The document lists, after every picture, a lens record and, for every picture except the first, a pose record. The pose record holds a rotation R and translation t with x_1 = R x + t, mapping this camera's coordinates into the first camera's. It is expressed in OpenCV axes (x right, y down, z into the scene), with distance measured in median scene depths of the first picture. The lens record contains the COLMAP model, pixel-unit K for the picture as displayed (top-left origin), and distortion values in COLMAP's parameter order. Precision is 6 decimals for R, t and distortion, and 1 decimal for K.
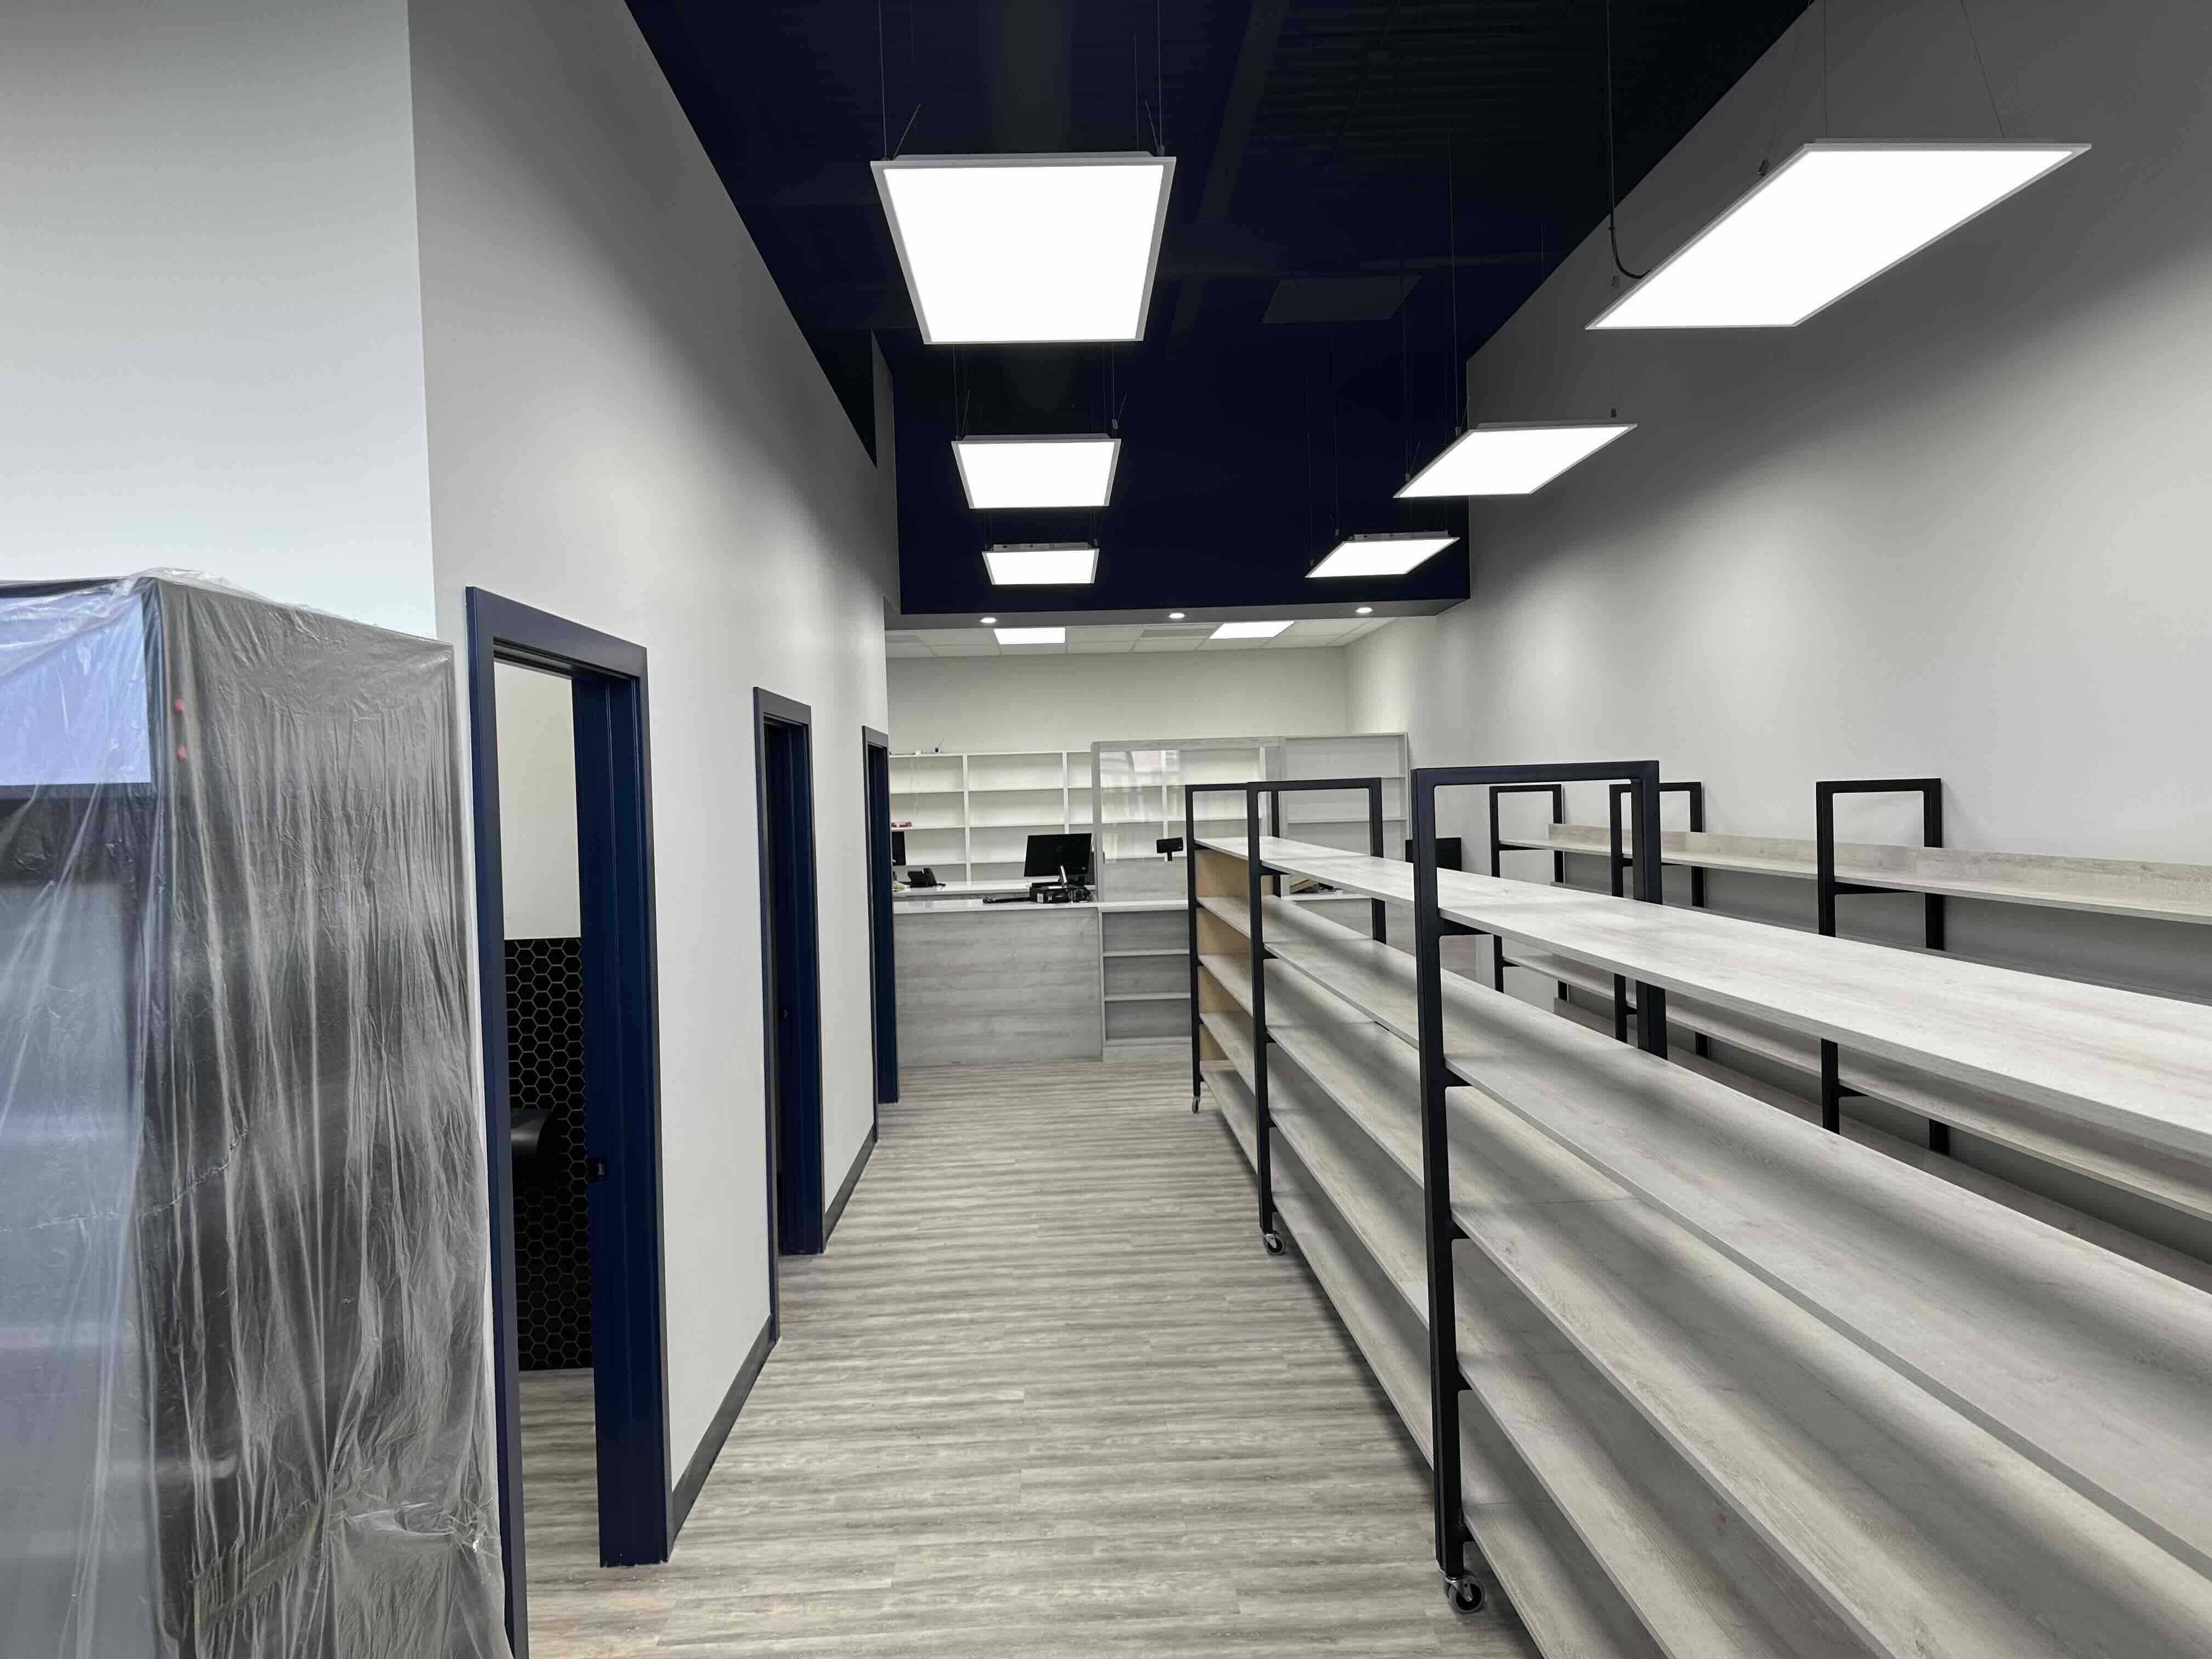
lens RADIAL K [[1568.5, 0, 1106.5], [0, 1568.5, 833.5], [0, 0, 1]] dist [0.040800, -0.006329]
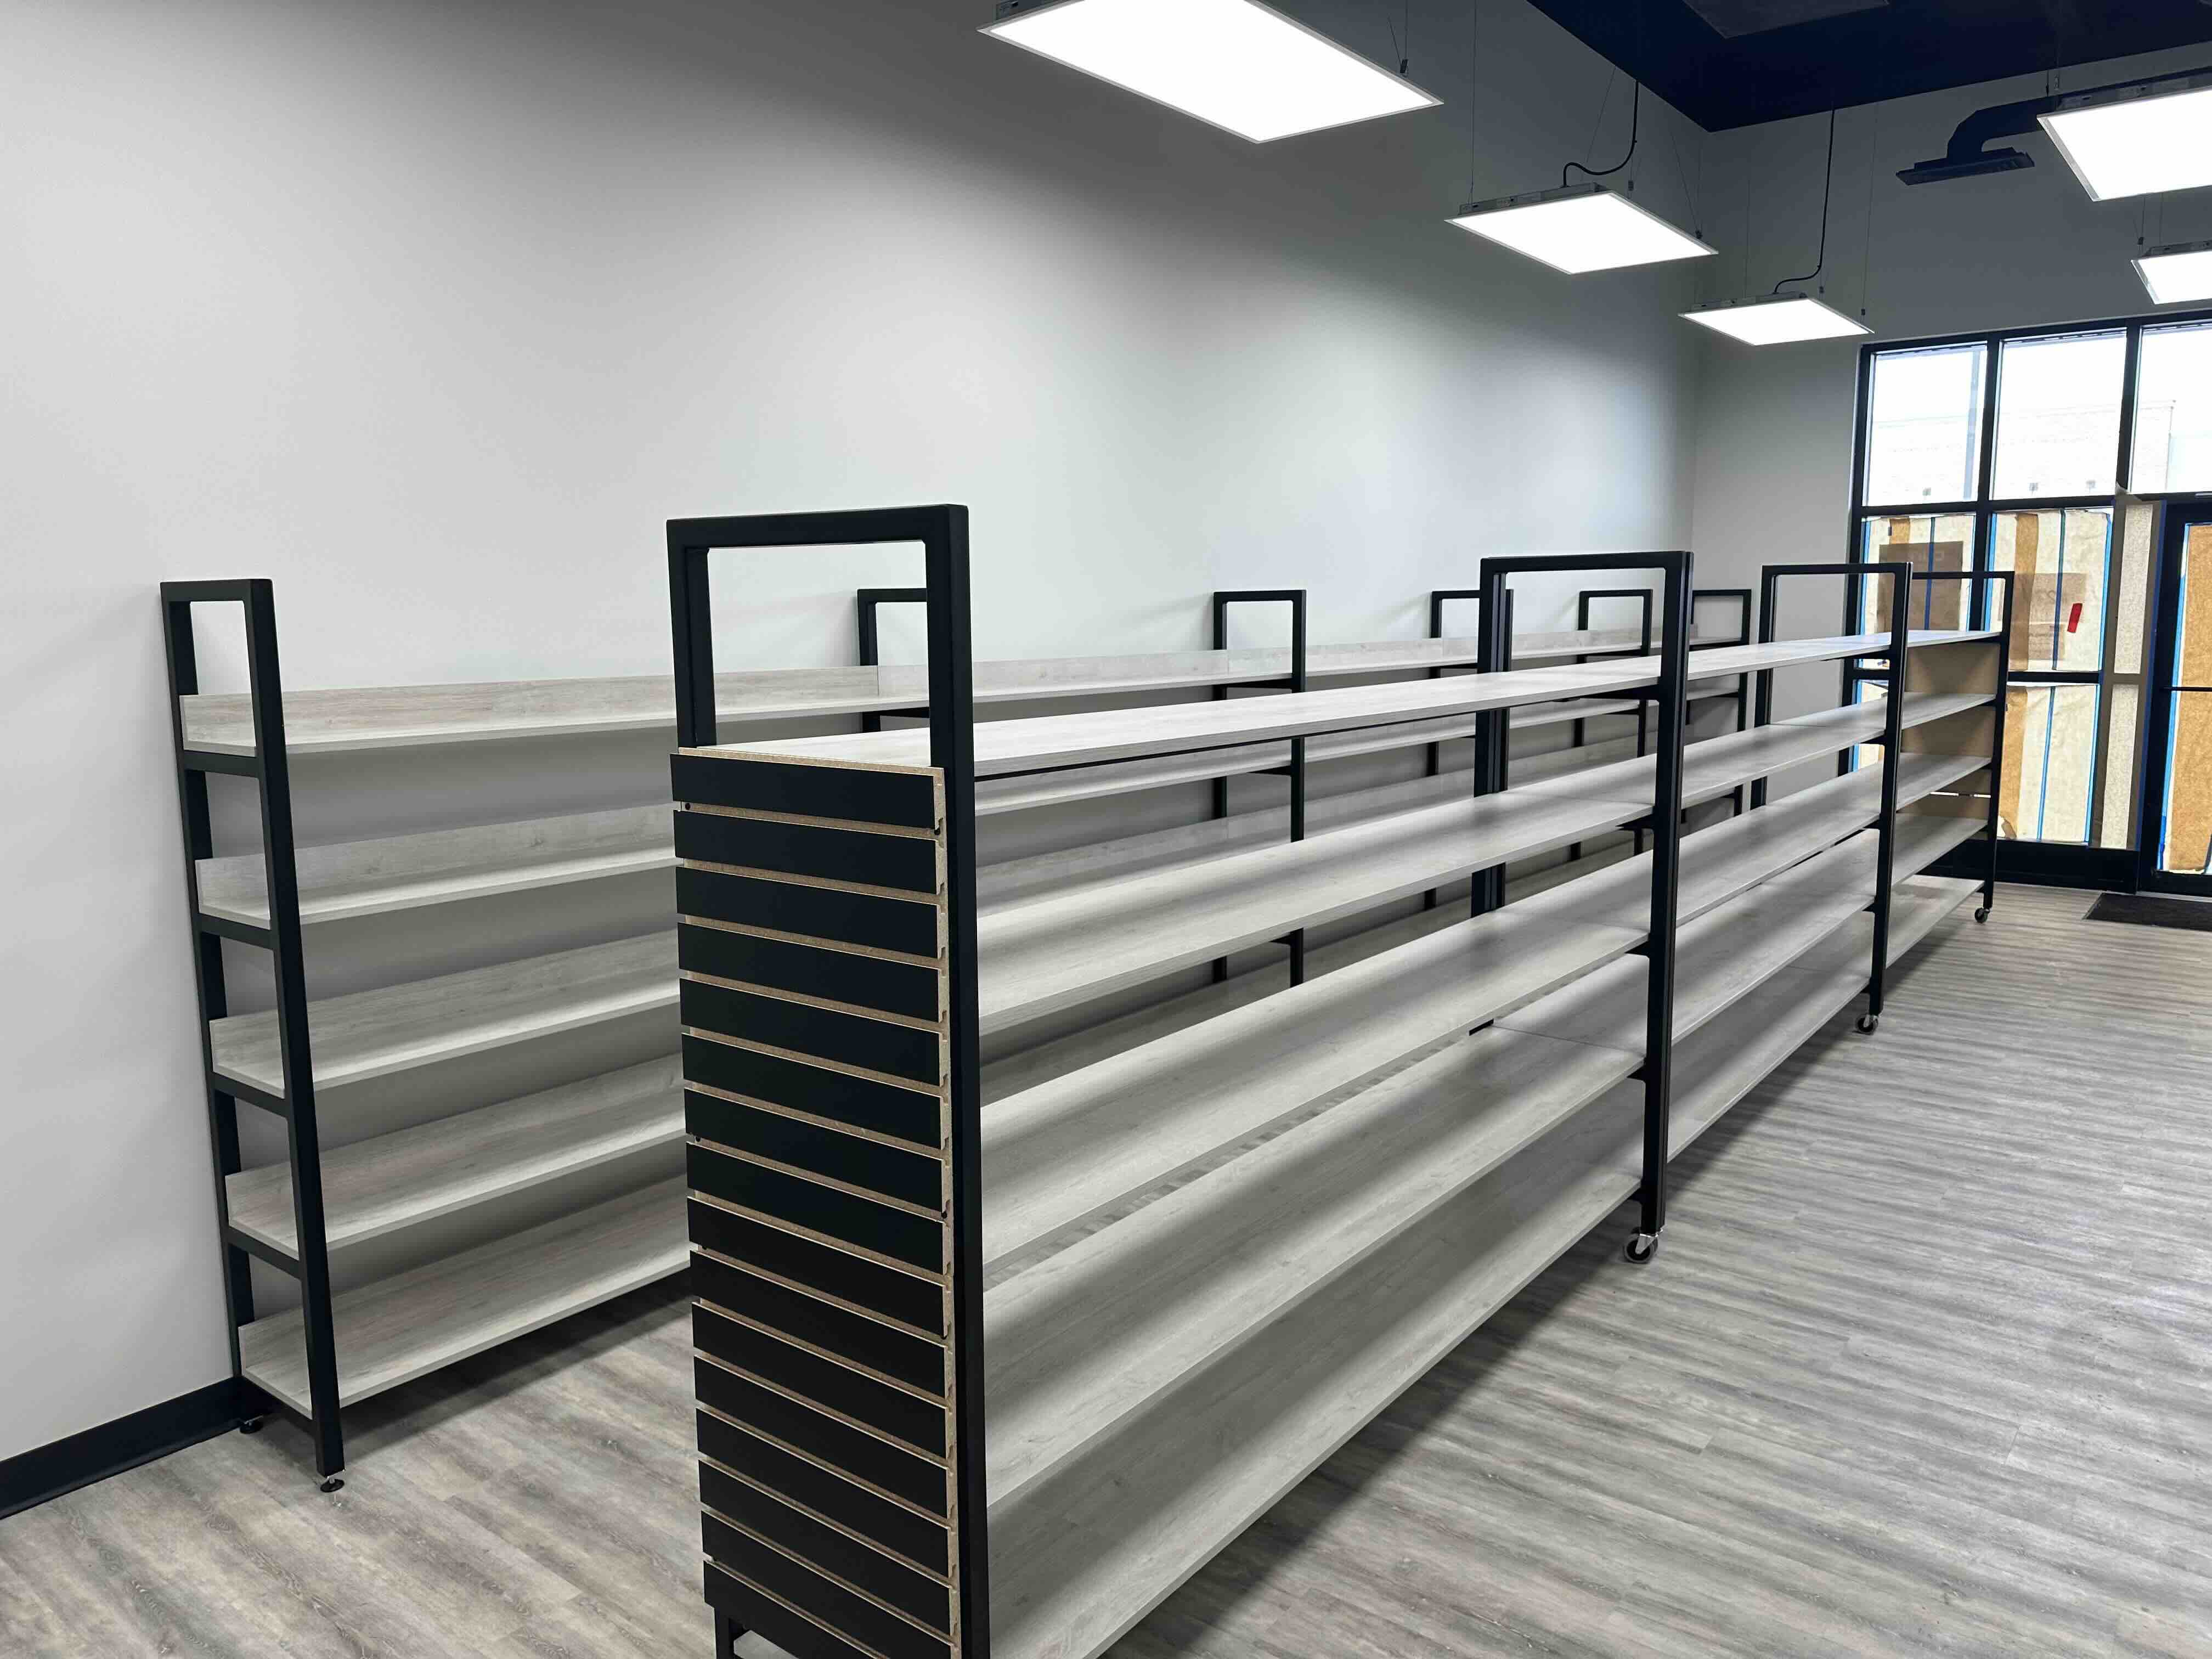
lens RADIAL K [[1568.5, 0, 1109.4], [0, 1568.5, 827.4], [0, 0, 1]] dist [0.040800, -0.006329]
pose [[-0.770871, -0.067297, 0.633426, -0.169182], [0.035174, 0.988389, 0.147816, -0.037478], [-0.636019, 0.136228, -0.759554, 1.991964]]
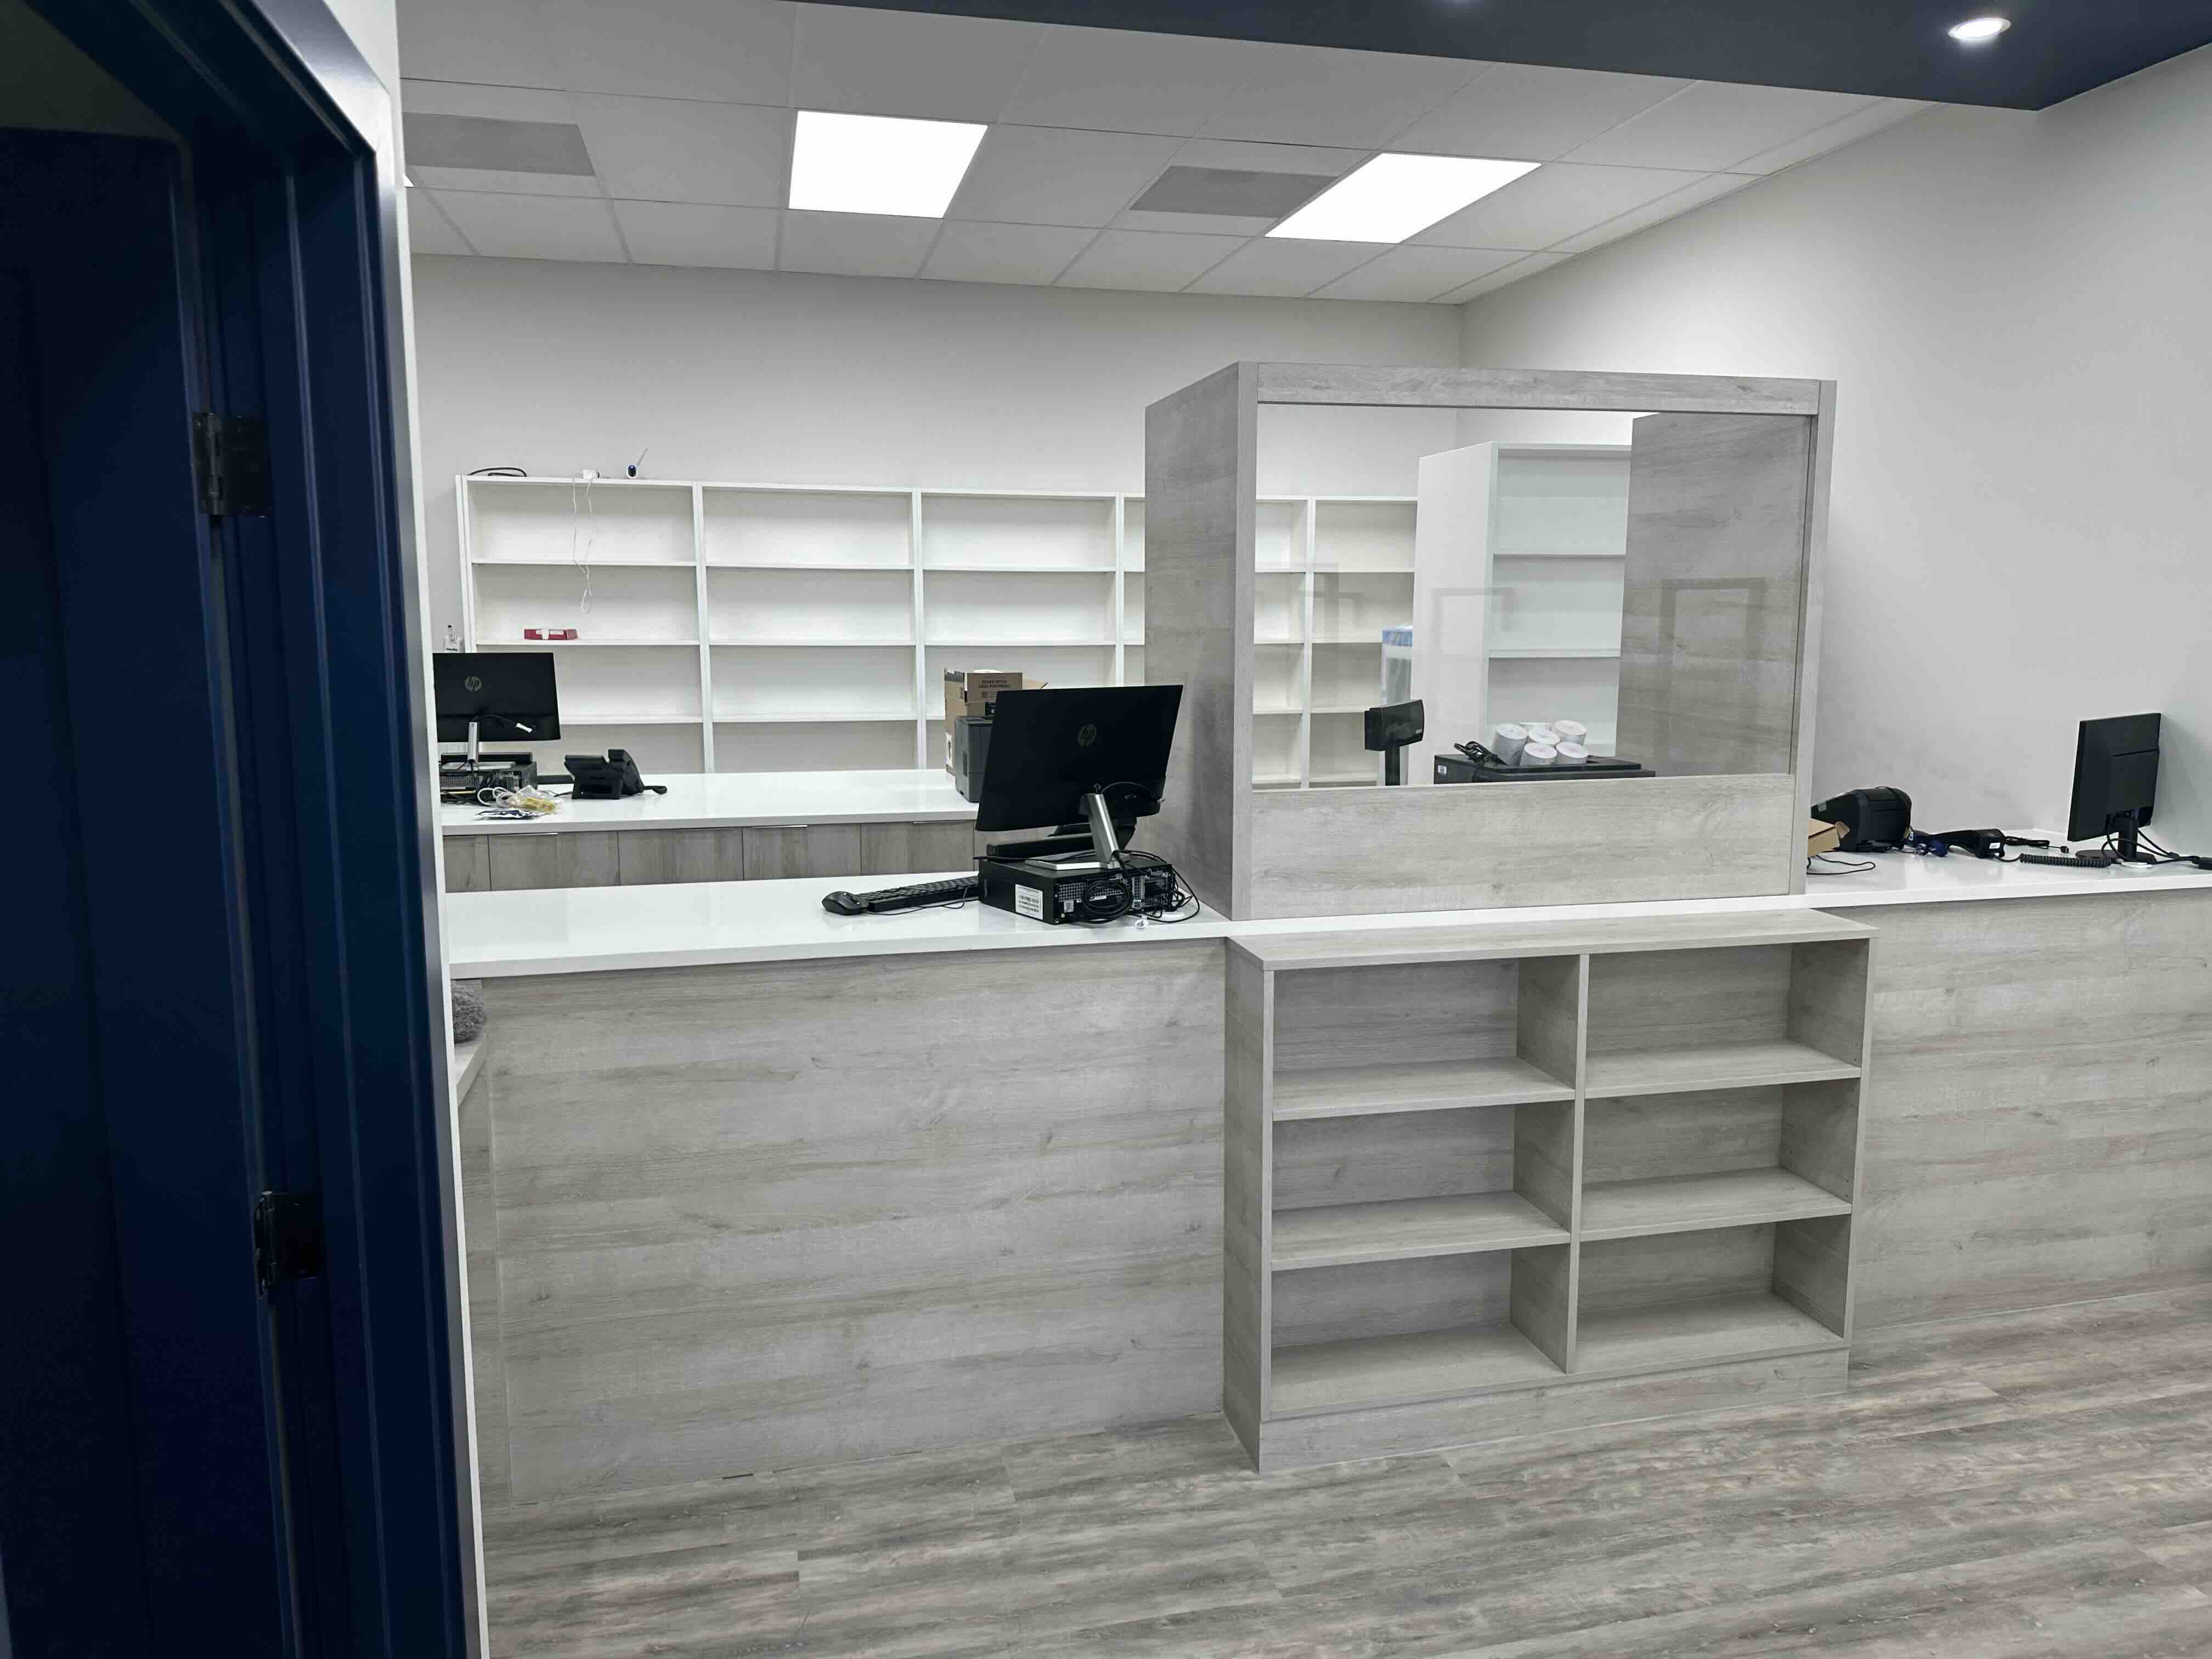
lens RADIAL K [[1568.5, 0, 1112.5], [0, 1568.5, 816.8], [0, 0, 1]] dist [0.040800, -0.006329]
pose [[0.979859, 0.005363, 0.199618, -0.073279], [-0.026127, 0.994489, 0.101529, -0.004323], [-0.197974, -0.104700, 0.974600, 0.606360]]
